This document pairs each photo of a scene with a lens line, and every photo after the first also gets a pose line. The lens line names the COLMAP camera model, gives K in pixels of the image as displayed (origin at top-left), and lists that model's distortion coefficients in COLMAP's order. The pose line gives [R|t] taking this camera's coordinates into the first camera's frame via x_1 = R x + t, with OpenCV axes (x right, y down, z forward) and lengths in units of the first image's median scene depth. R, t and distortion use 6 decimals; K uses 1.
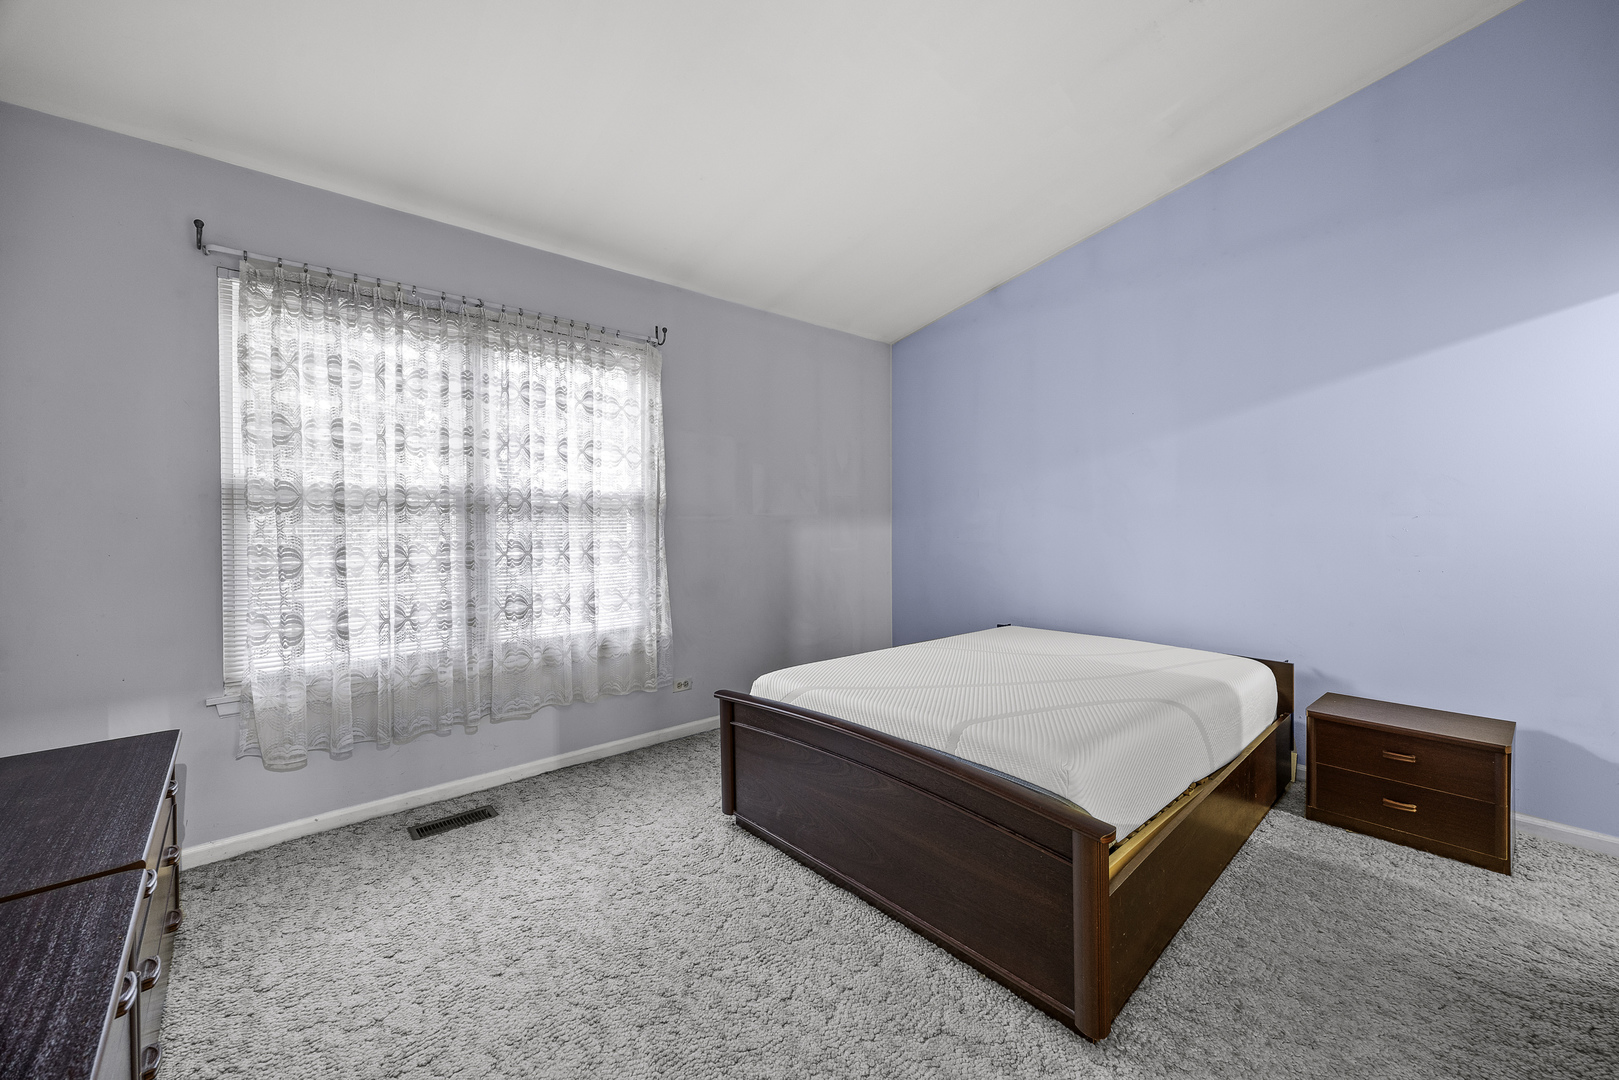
lens RADIAL K [[617.3, 0, 812.6], [0, 617.3, 523.9], [0, 0, 1]] dist [0.000323, 0.000010]
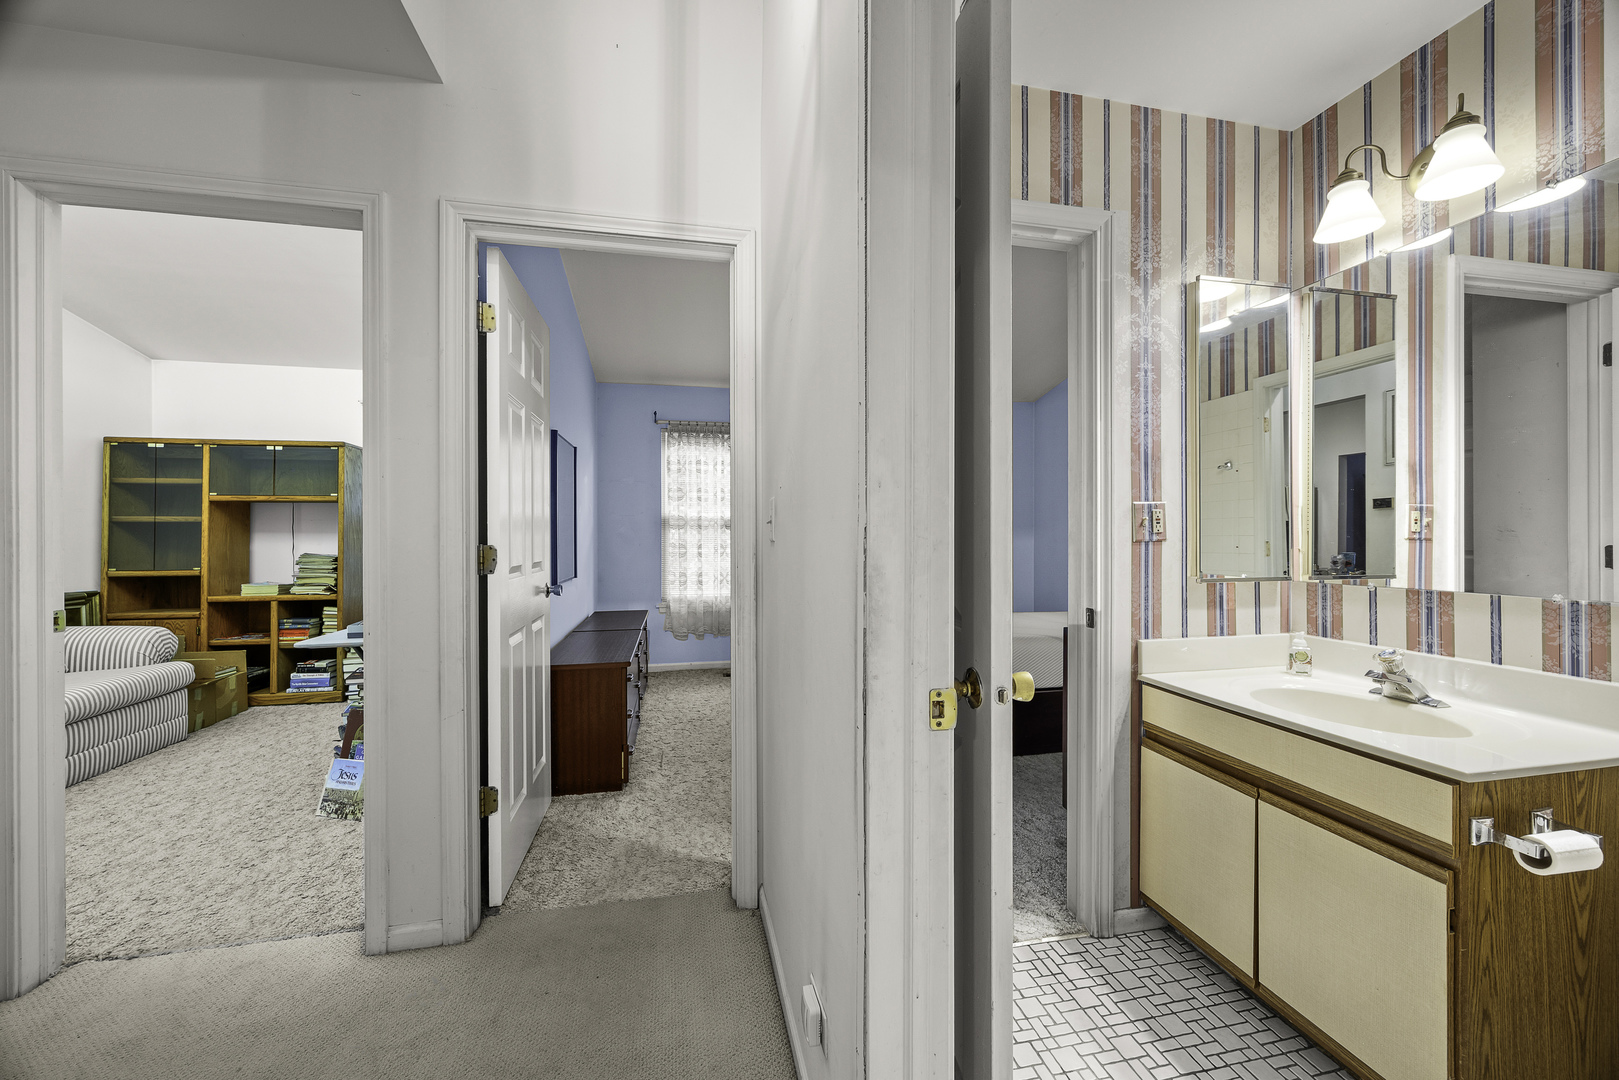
lens RADIAL K [[649.2, 0, 809.5], [0, 649.2, 540.0], [0, 0, 1]] dist [0.001374, 0.000073]
pose [[0.858057, 0.015359, -0.513325, 0.813164], [-0.010548, 0.999869, 0.012285, -0.012296], [0.513446, -0.005127, 0.858106, -0.848905]]
